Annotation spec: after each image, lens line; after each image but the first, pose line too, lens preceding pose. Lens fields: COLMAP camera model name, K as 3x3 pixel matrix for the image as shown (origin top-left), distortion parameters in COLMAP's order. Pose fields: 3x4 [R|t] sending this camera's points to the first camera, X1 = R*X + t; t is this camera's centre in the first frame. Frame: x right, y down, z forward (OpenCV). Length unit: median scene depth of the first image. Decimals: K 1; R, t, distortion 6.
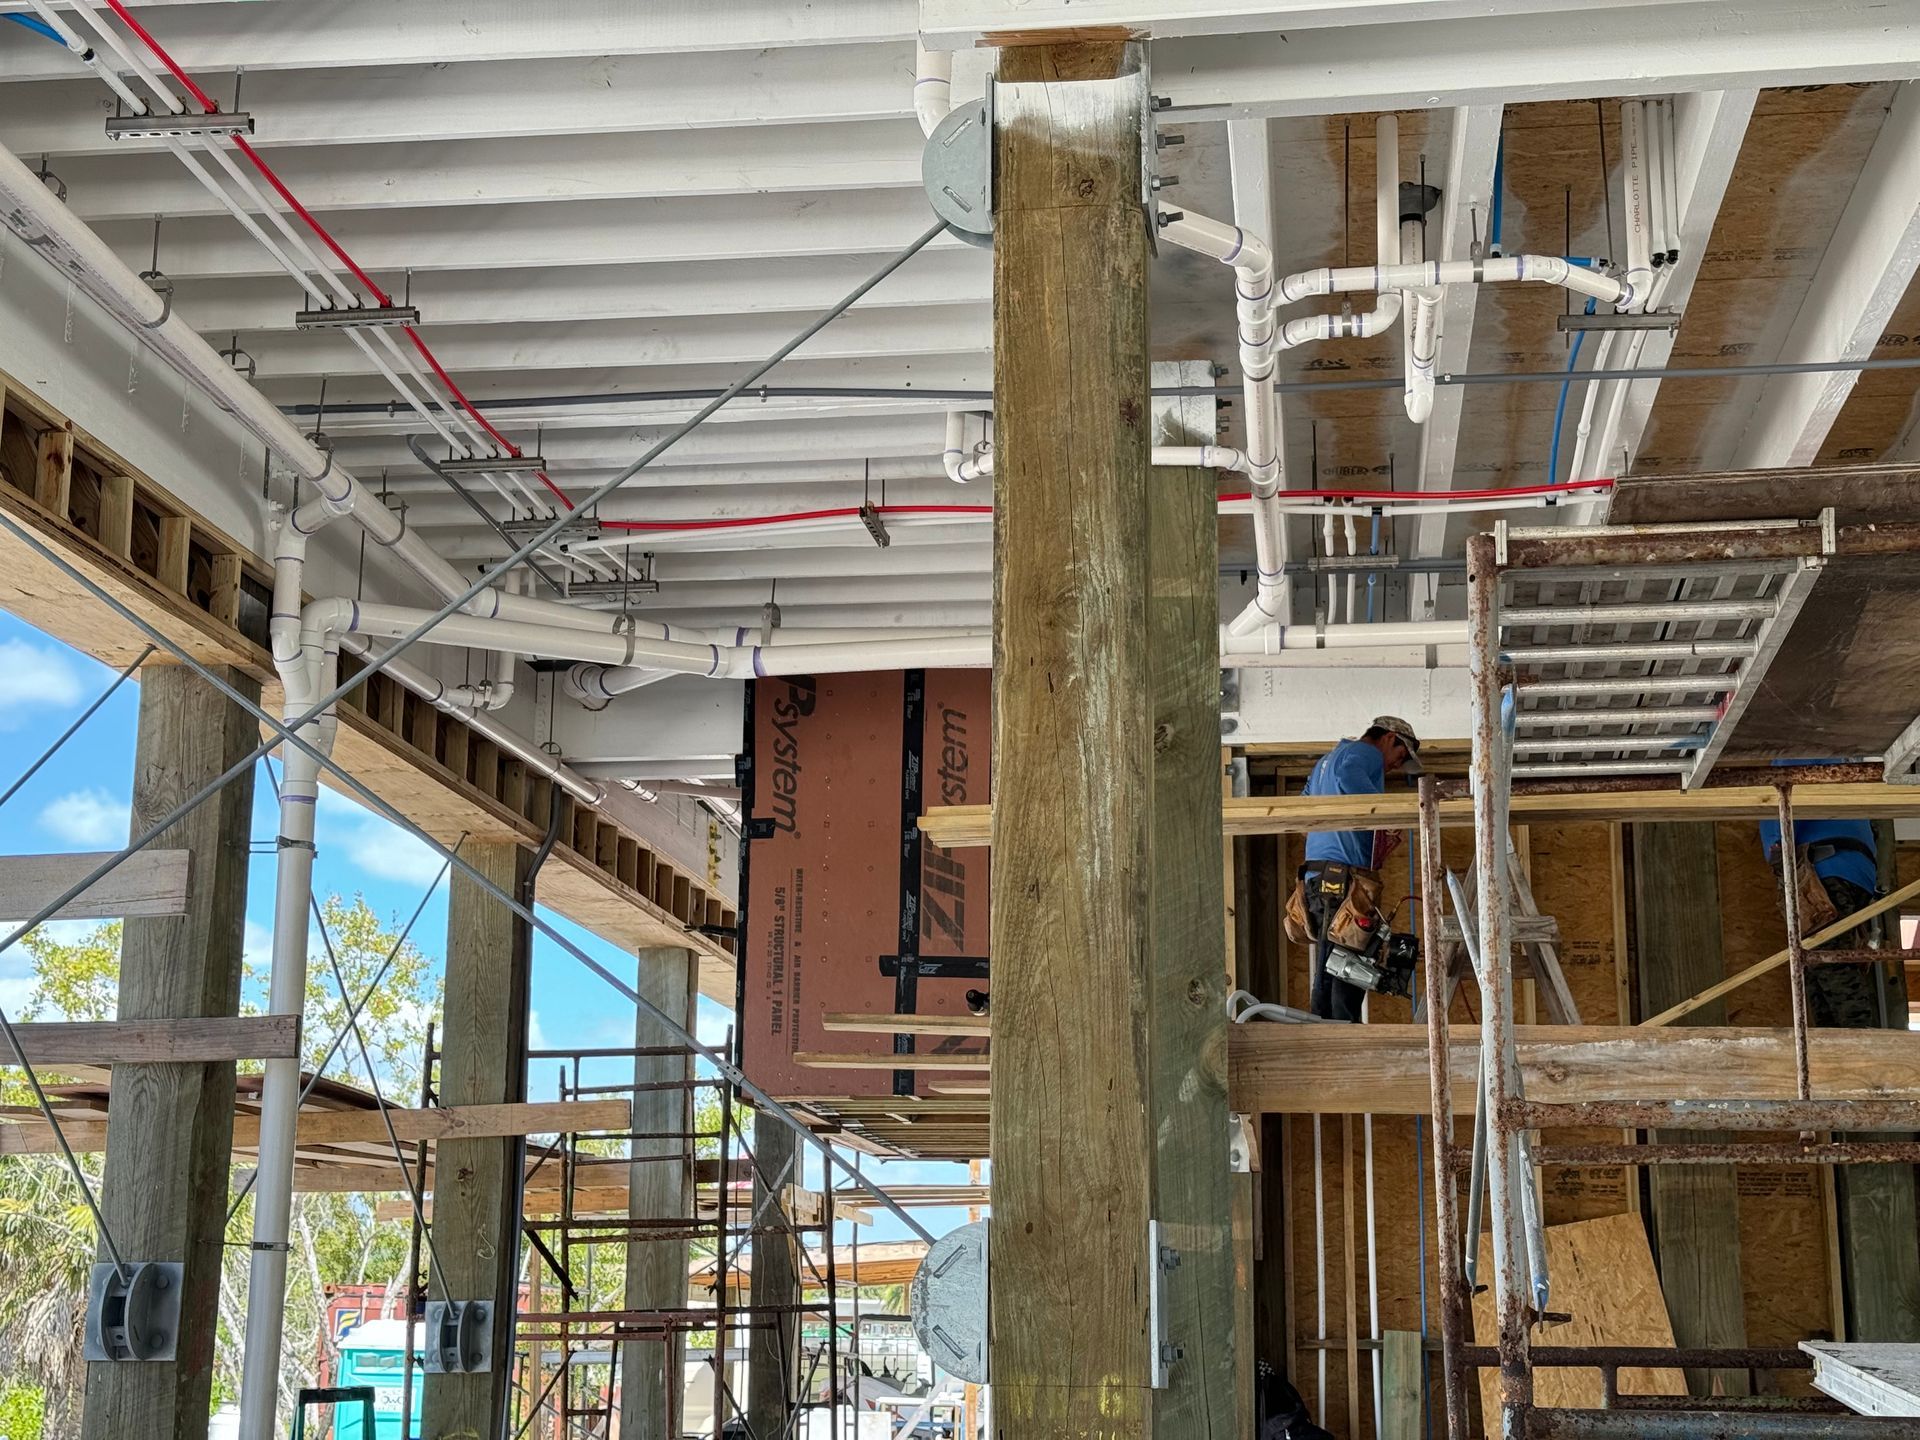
lens RADIAL K [[2675.1, 0, 963.4], [0, 2675.1, 729.2], [0, 0, 1]] dist [0.131771, 0.000000]
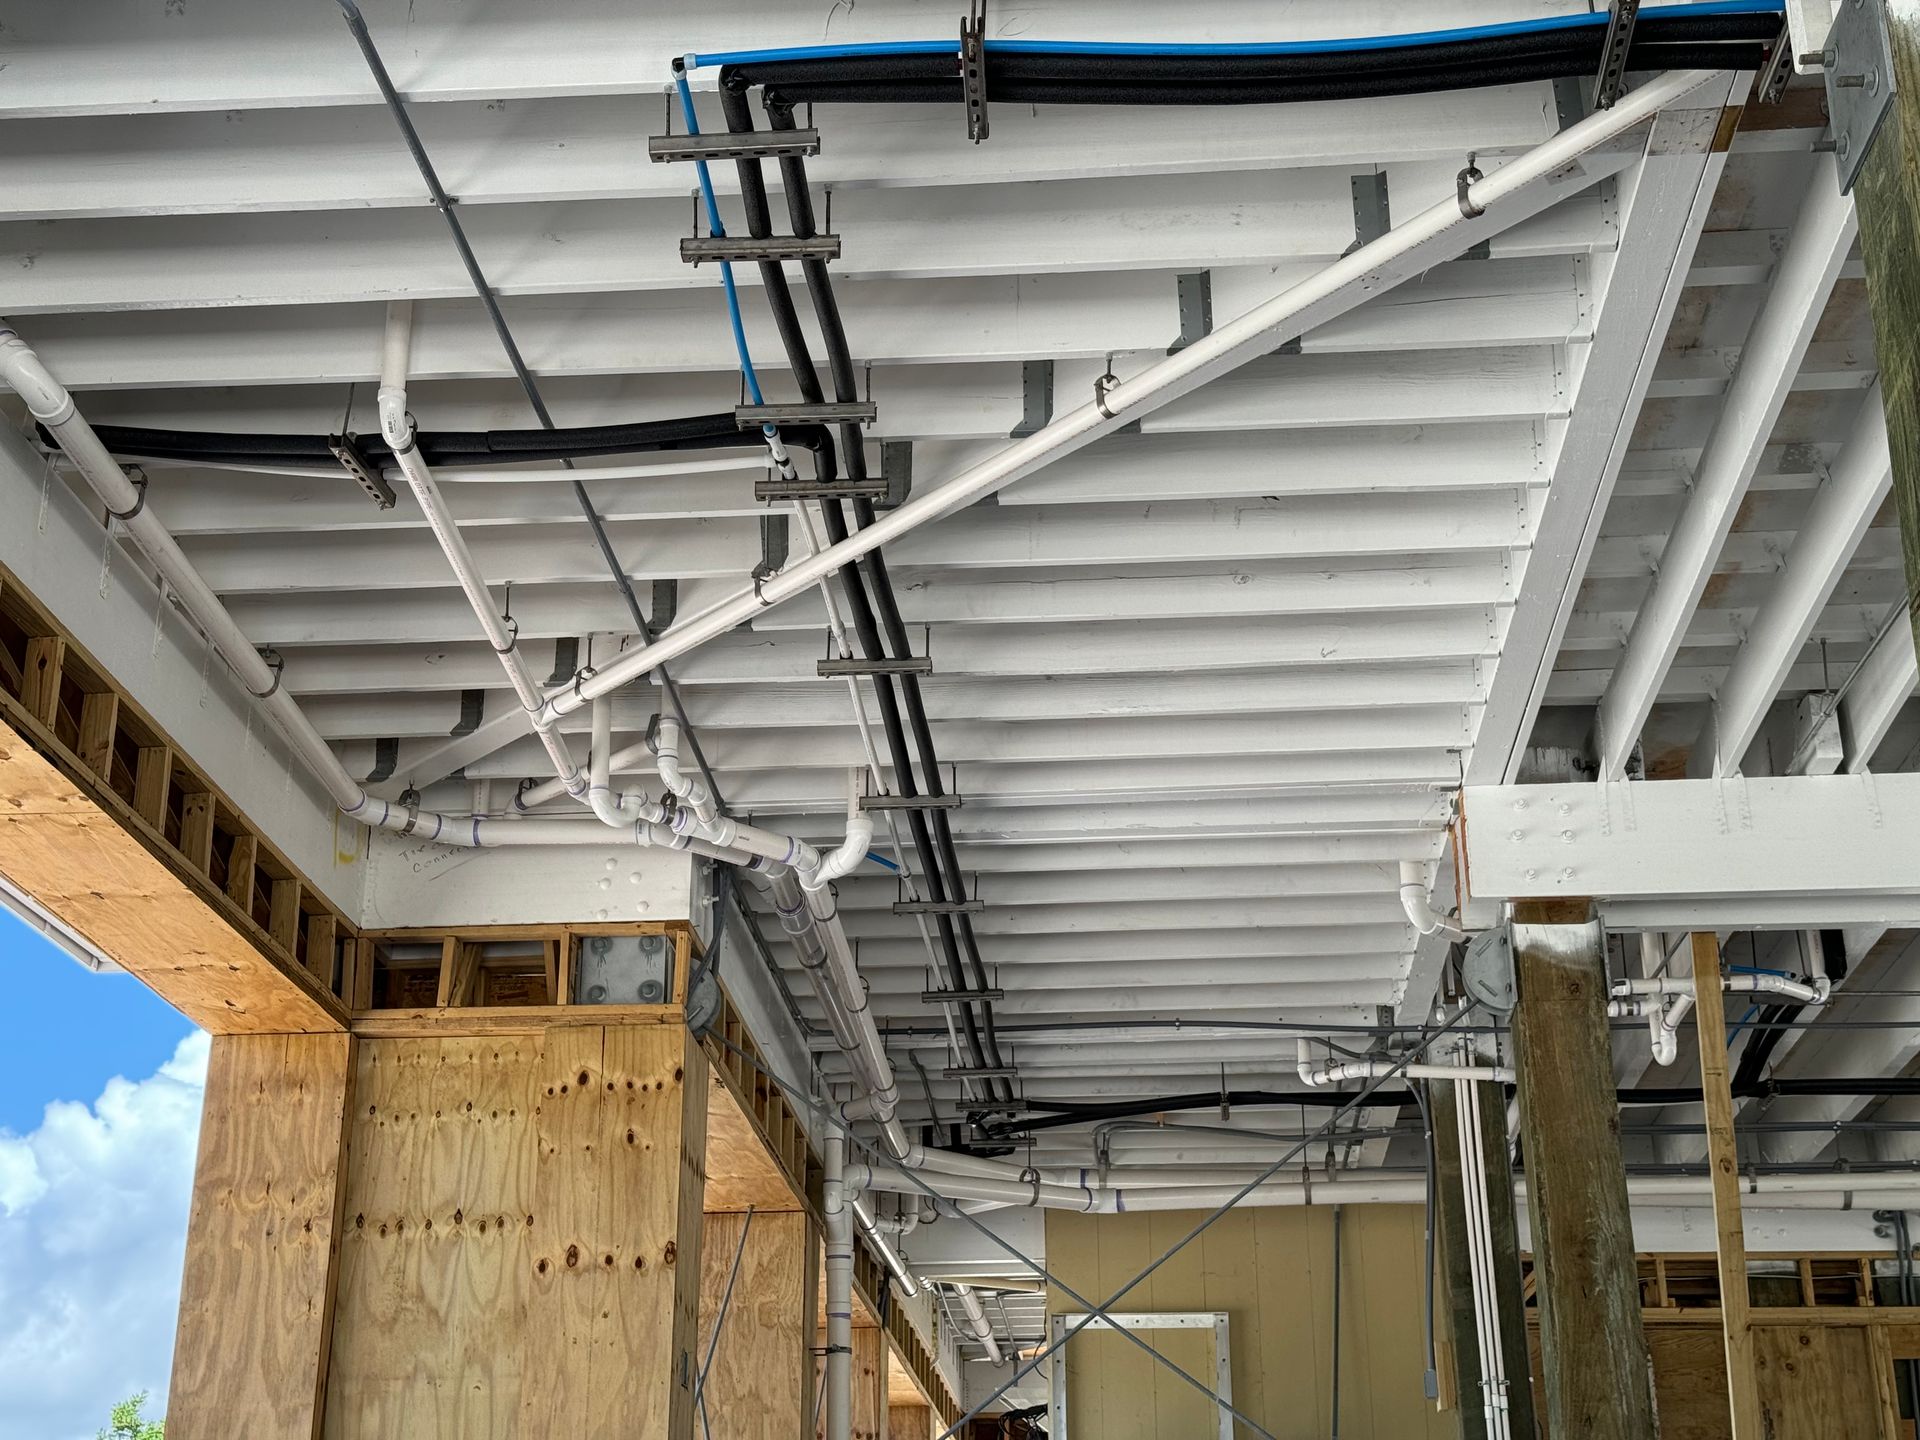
lens RADIAL K [[2675.1, 0, 956.3], [0, 2675.1, 715.0], [0, 0, 1]] dist [0.131771, 0.000000]
pose [[0.998706, 0.008279, 0.050185, -0.433397], [-0.000312, 0.987641, -0.156733, -0.104412], [-0.050862, 0.156515, 0.986365, -0.695165]]
